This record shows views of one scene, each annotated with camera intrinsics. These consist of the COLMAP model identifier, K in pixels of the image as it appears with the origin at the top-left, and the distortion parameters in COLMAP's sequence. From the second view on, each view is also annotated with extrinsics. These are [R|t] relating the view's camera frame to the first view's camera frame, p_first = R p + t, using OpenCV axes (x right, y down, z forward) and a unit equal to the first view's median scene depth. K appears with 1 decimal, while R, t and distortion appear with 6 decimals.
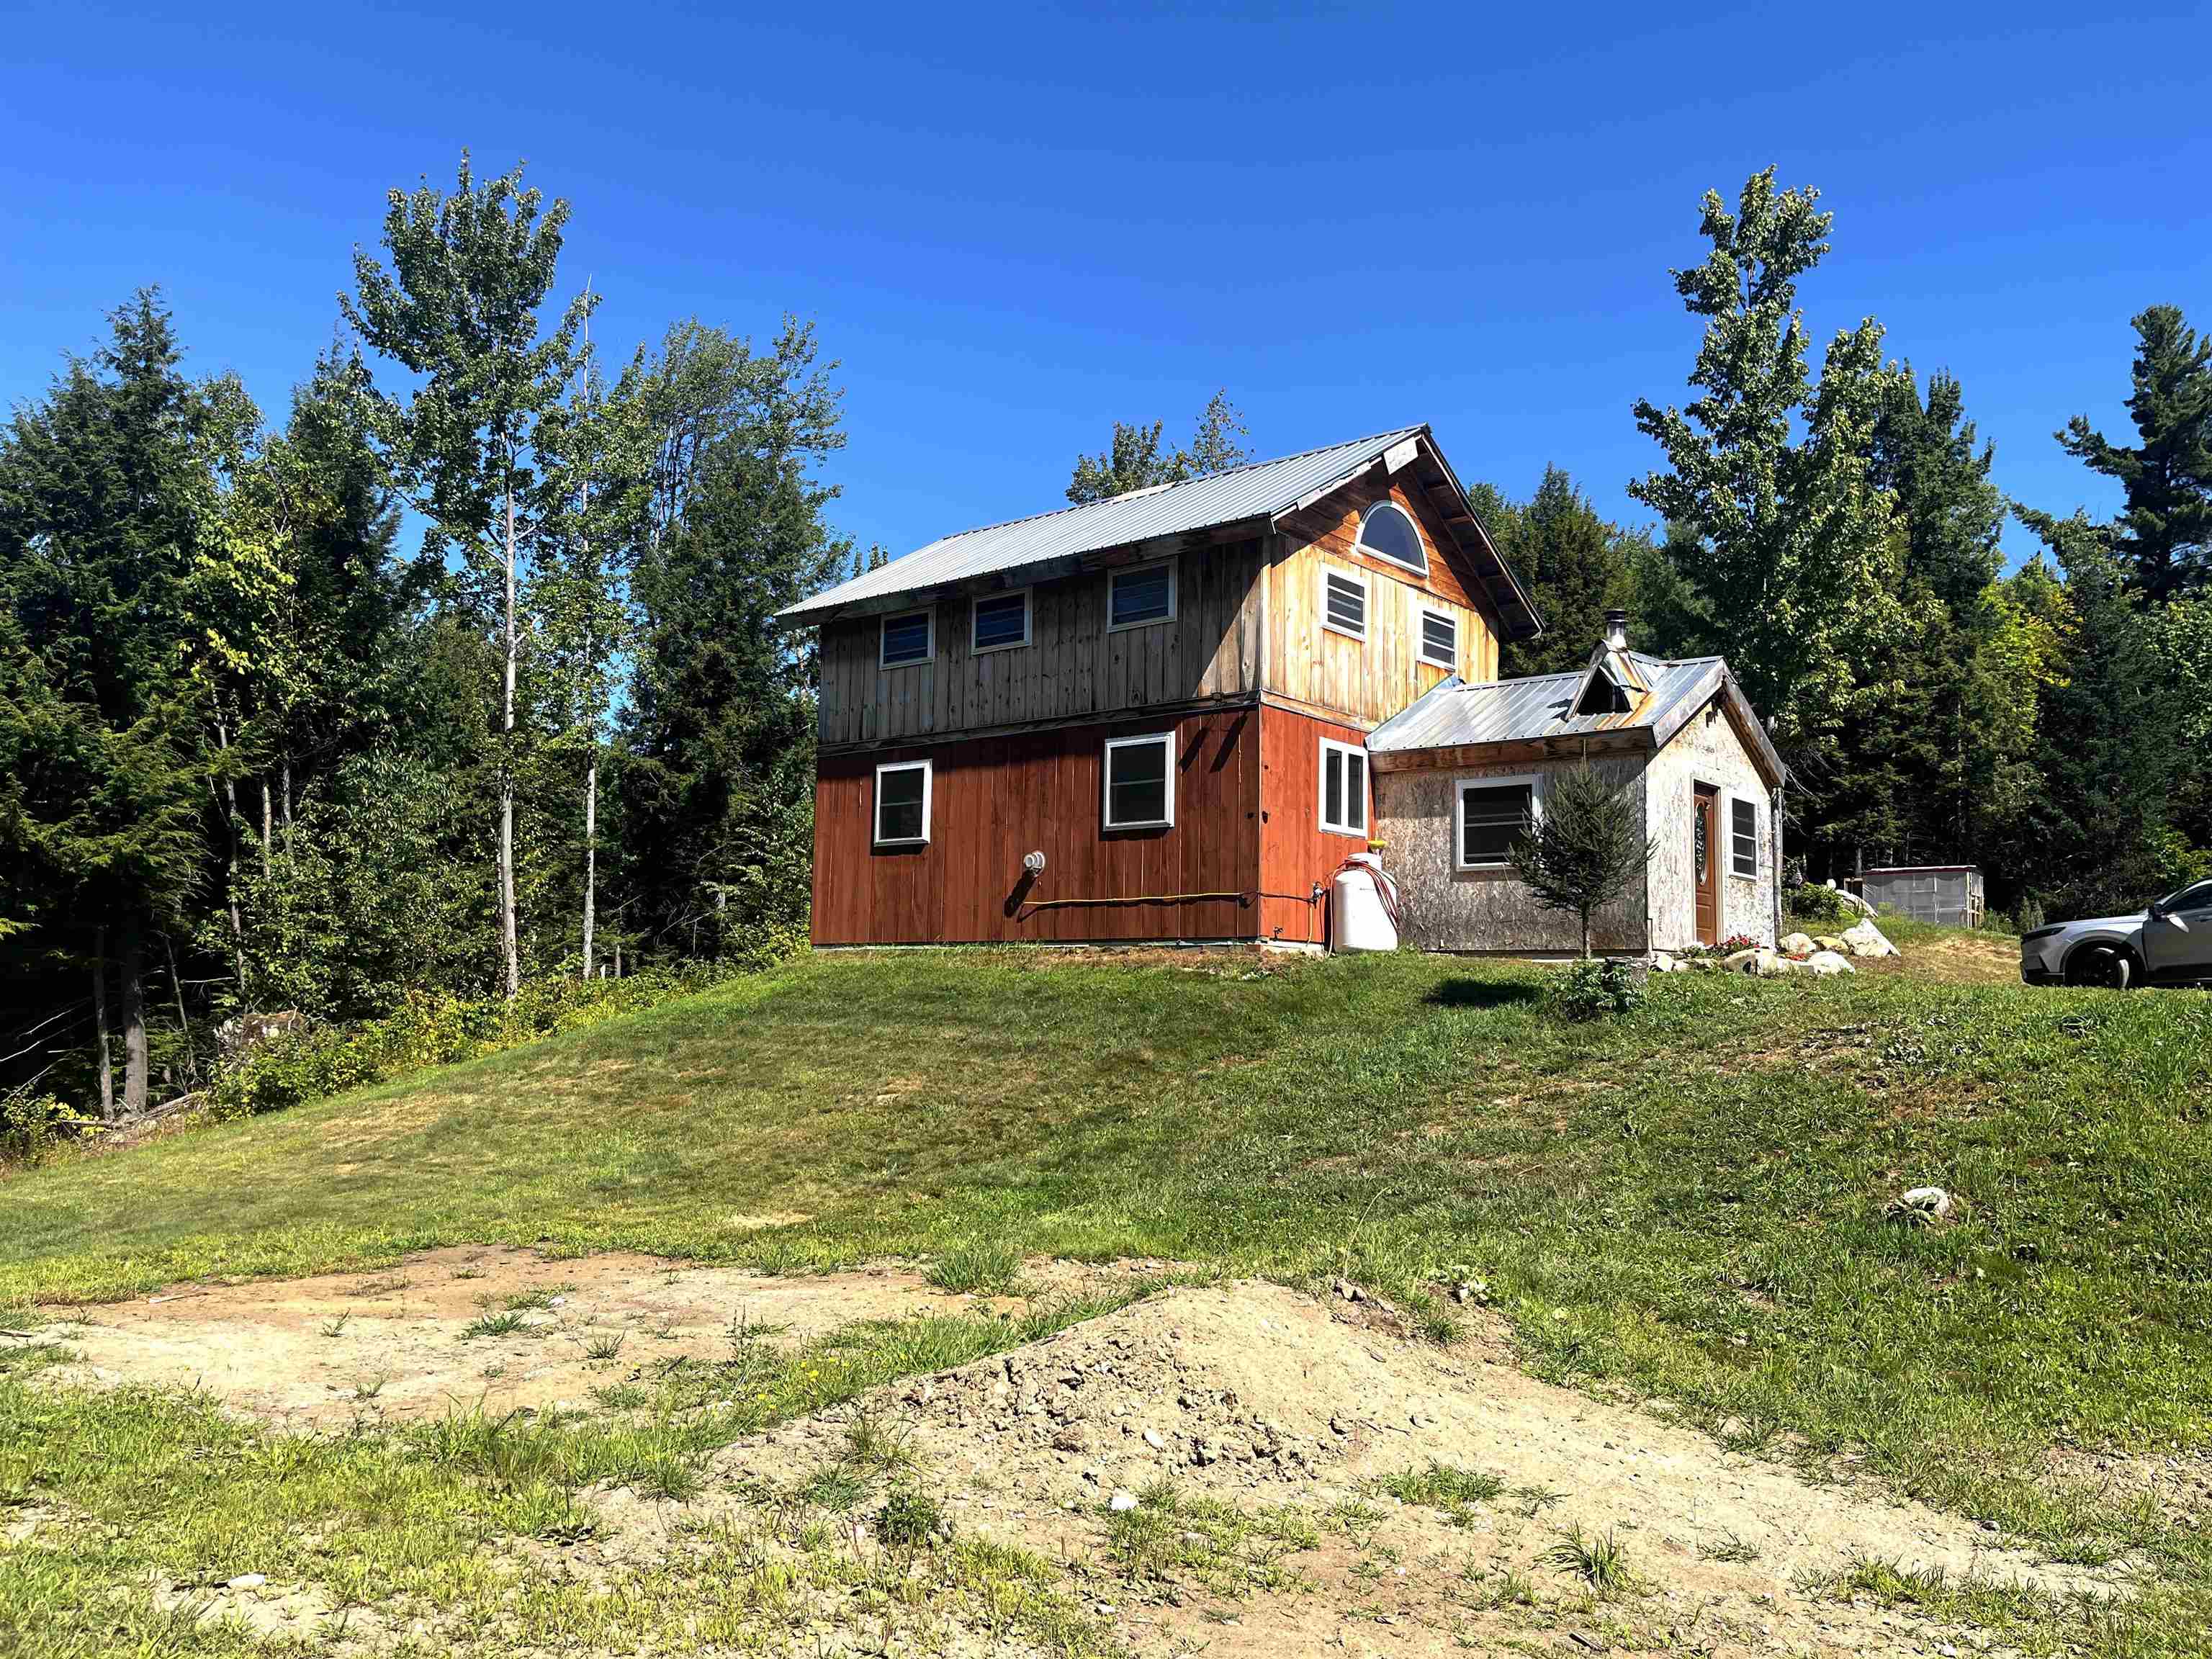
lens RADIAL K [[1745.6, 0, 1106.0], [0, 1745.6, 829.5], [0, 0, 1]] dist [-0.002758, -0.003476]
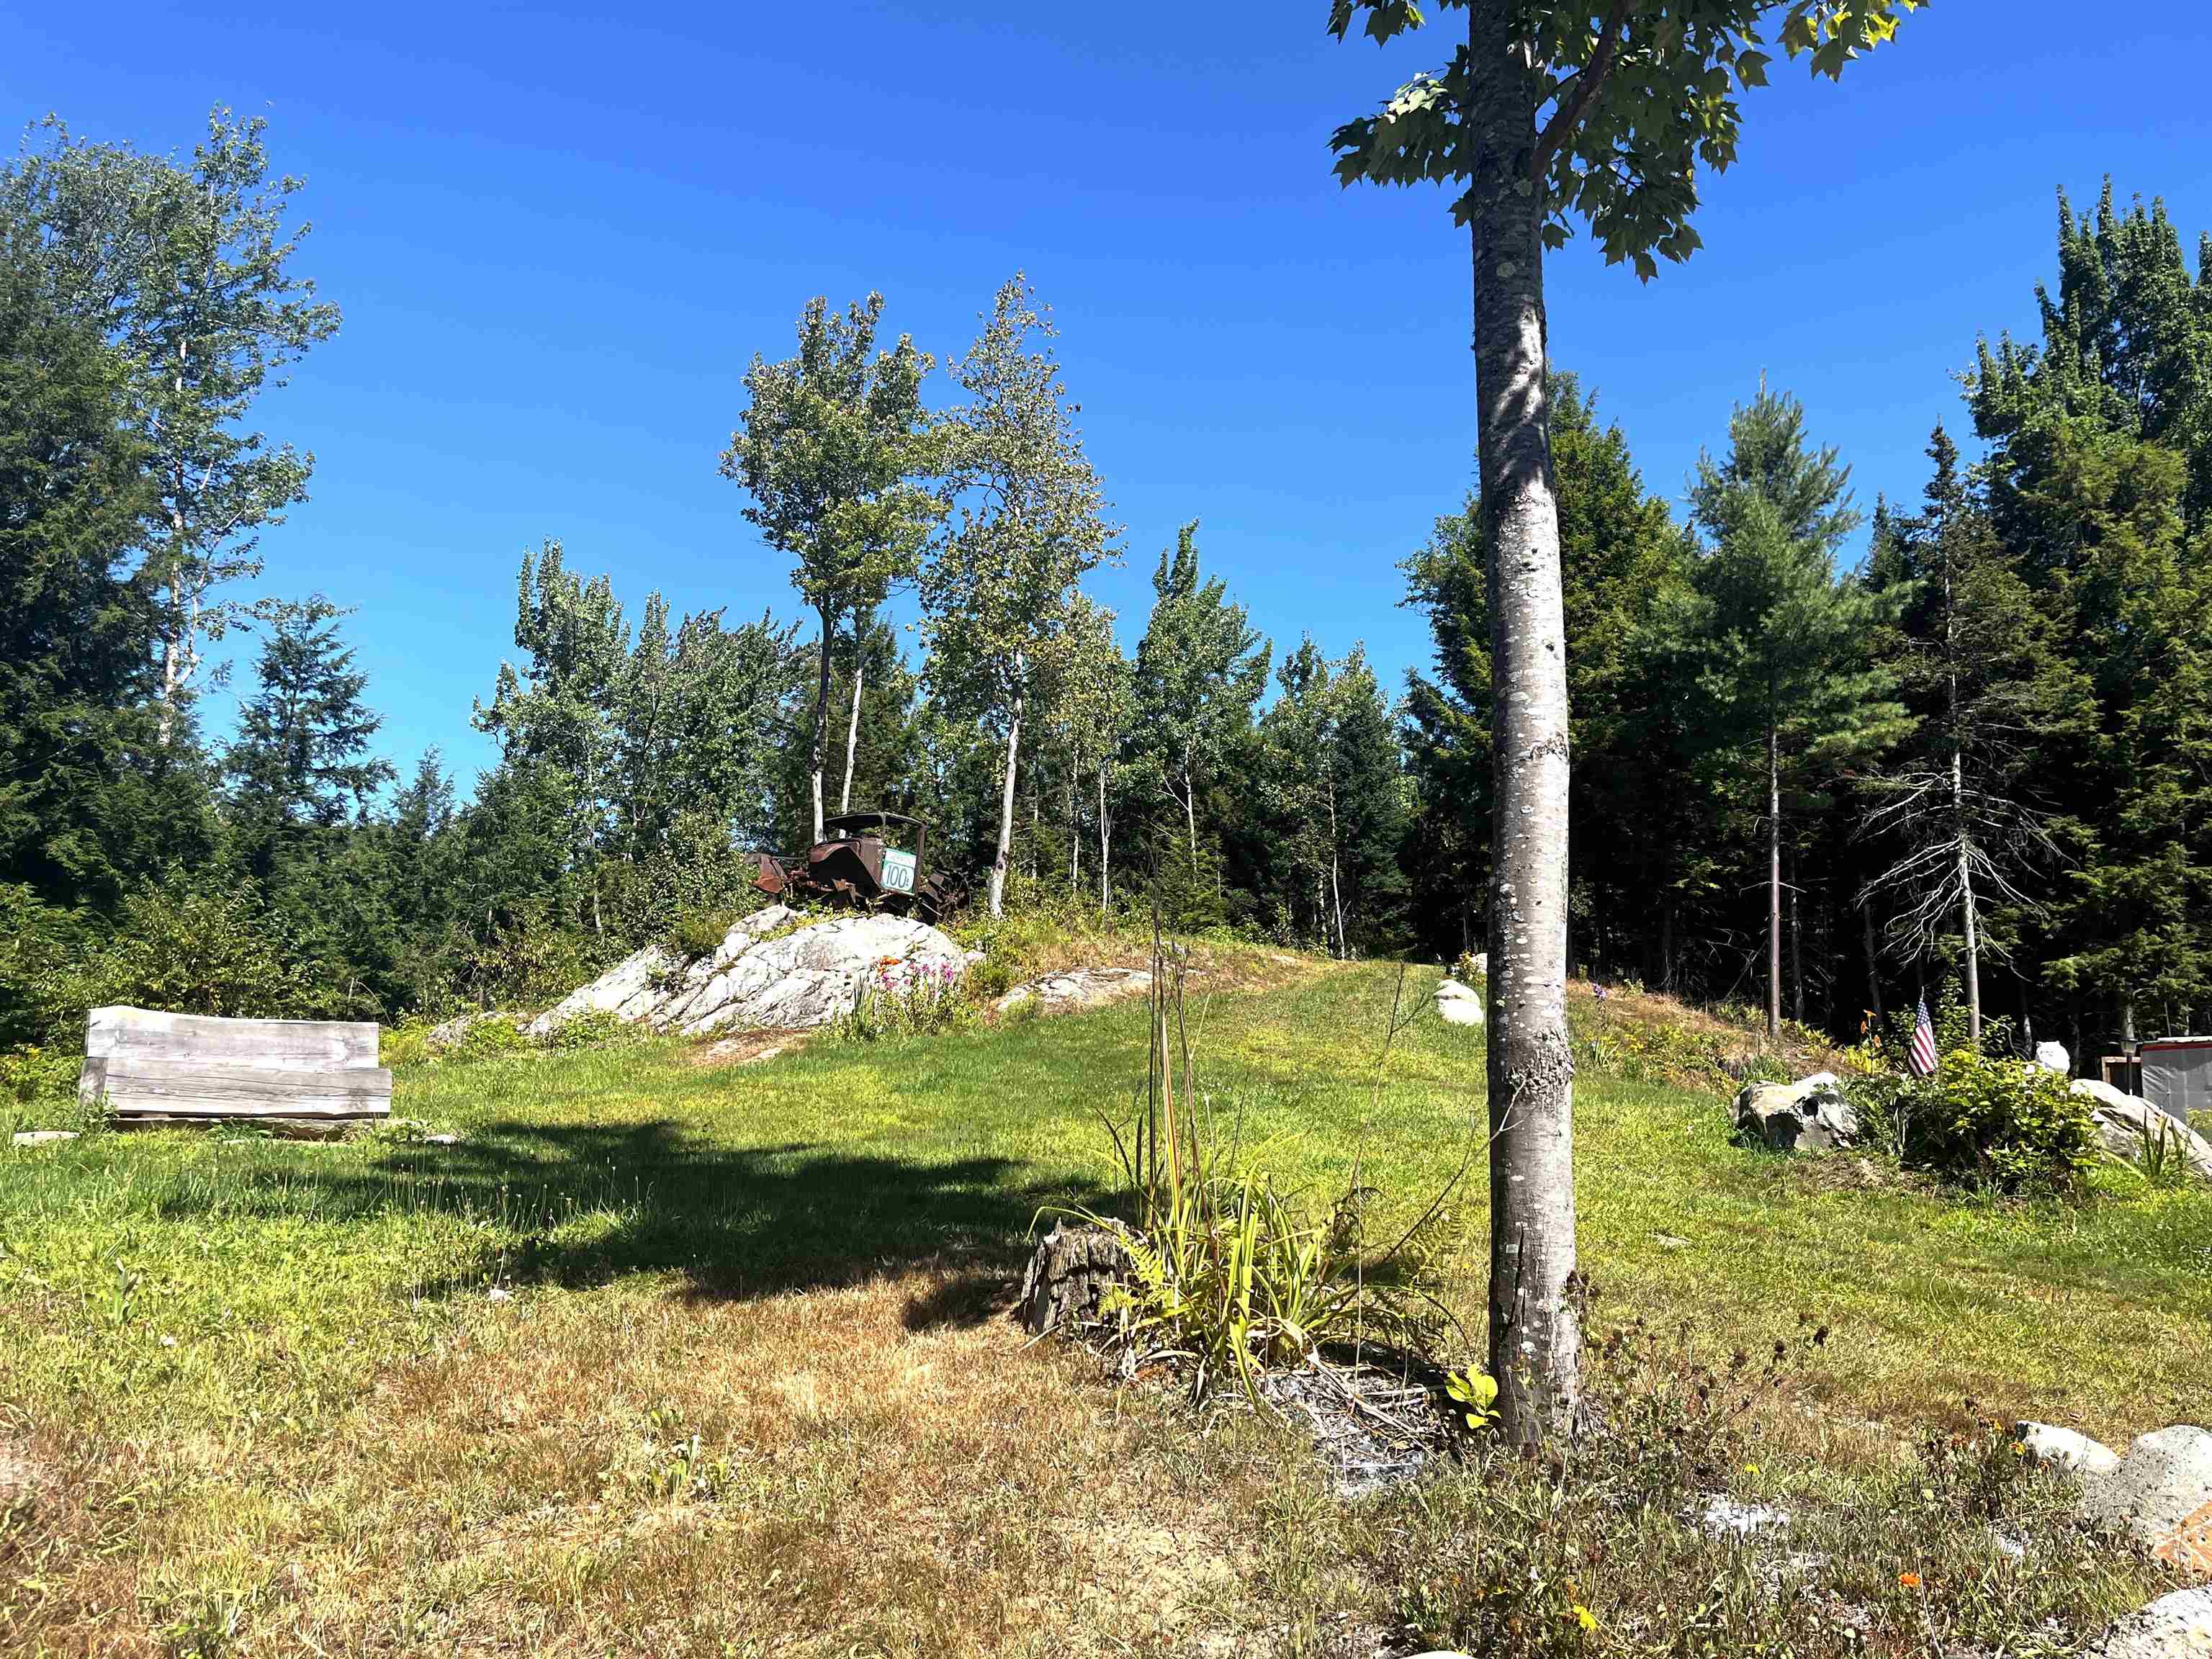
lens RADIAL K [[1745.6, 0, 1106.0], [0, 1745.6, 829.5], [0, 0, 1]] dist [-0.002758, -0.003476]
pose [[0.993196, -0.012791, -0.115750, 0.176580], [0.000679, 0.994568, -0.104087, 0.013976], [0.116452, 0.103300, 0.987810, 0.416198]]
